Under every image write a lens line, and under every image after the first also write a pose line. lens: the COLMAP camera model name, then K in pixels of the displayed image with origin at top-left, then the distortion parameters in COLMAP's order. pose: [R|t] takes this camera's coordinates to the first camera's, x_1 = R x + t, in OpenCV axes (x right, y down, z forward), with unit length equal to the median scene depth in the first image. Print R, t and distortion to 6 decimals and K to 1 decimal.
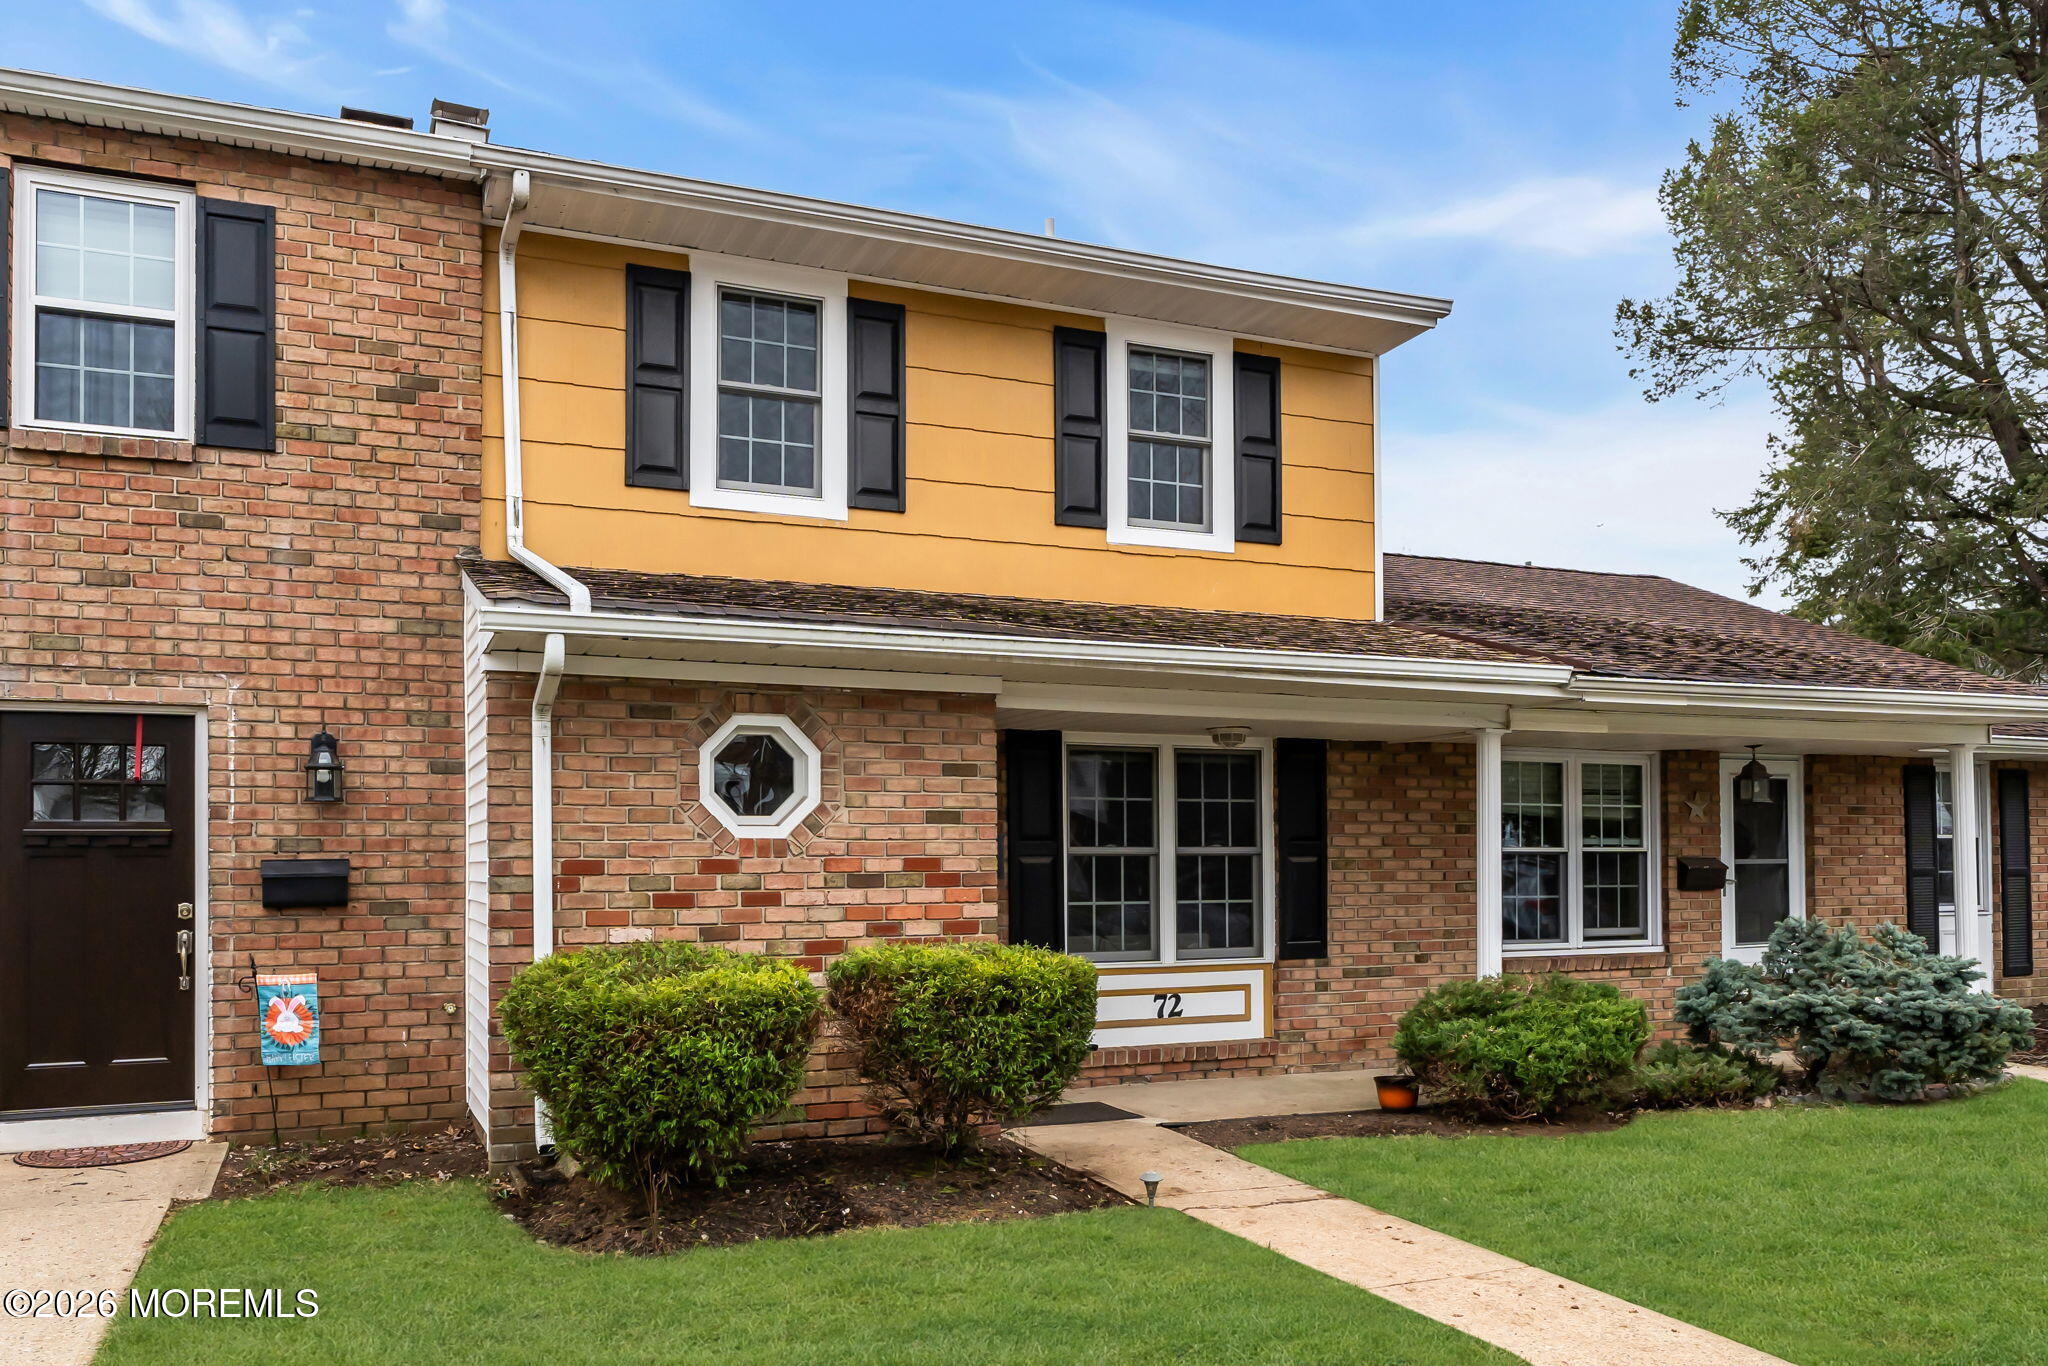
lens RADIAL K [[1562.5, 0, 984.6], [0, 1562.5, 835.6], [0, 0, 1]] dist [-0.004201, 0.001294]
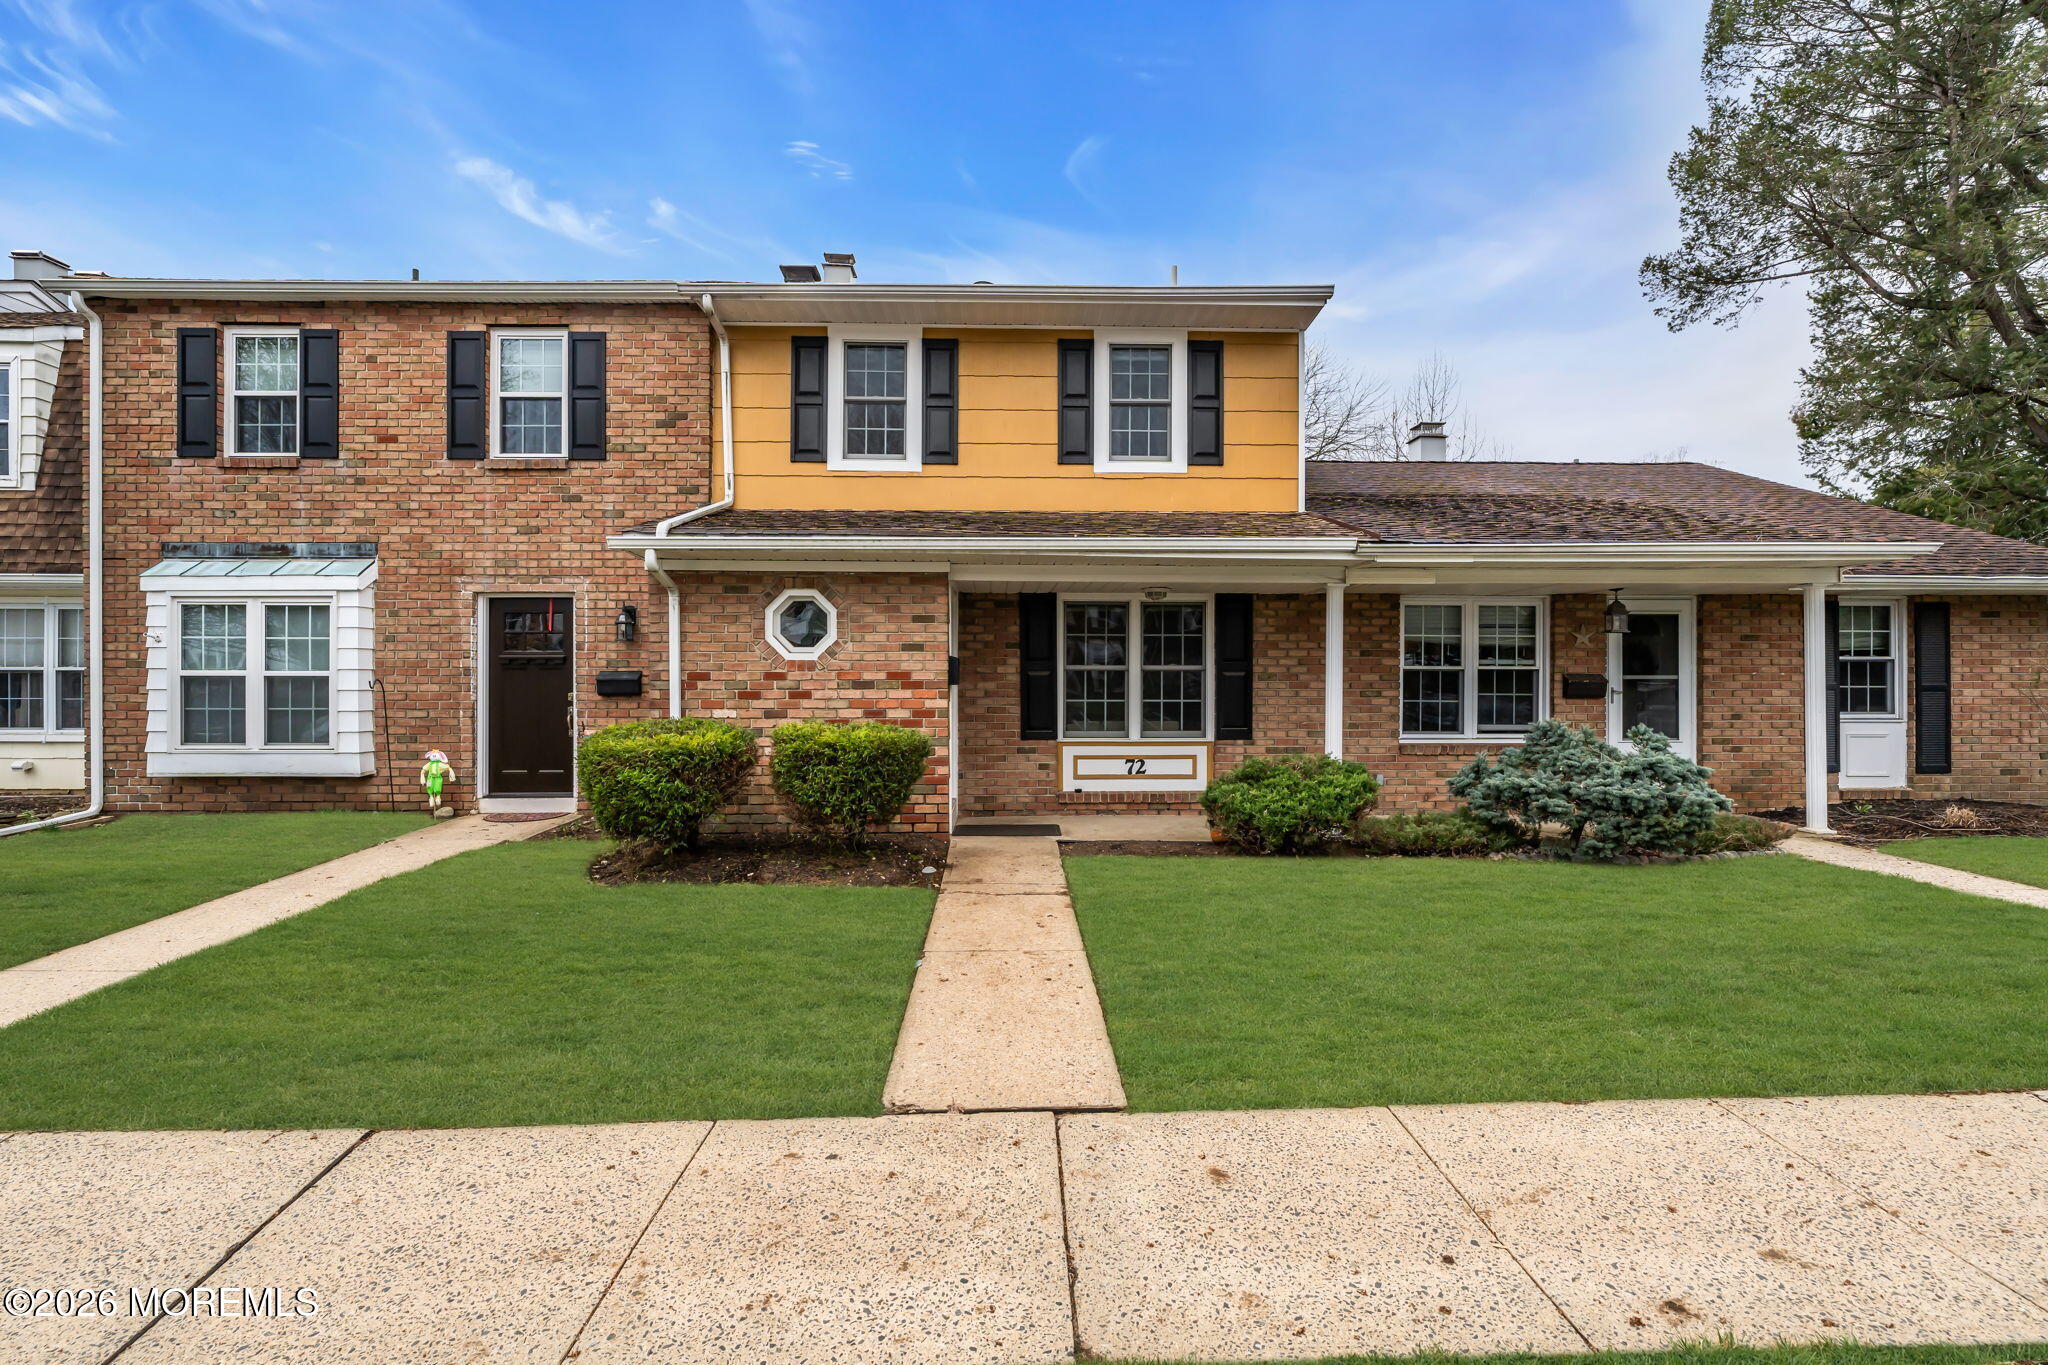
lens RADIAL K [[928.1, 0, 1021.8], [0, 928.1, 675.5], [0, 0, 1]] dist [-0.004144, 0.001177]
pose [[0.928954, 0.006186, -0.370143, 0.420694], [0.001099, 0.999810, 0.019468, -0.000906], [0.370193, -0.018492, 0.928771, 0.113758]]
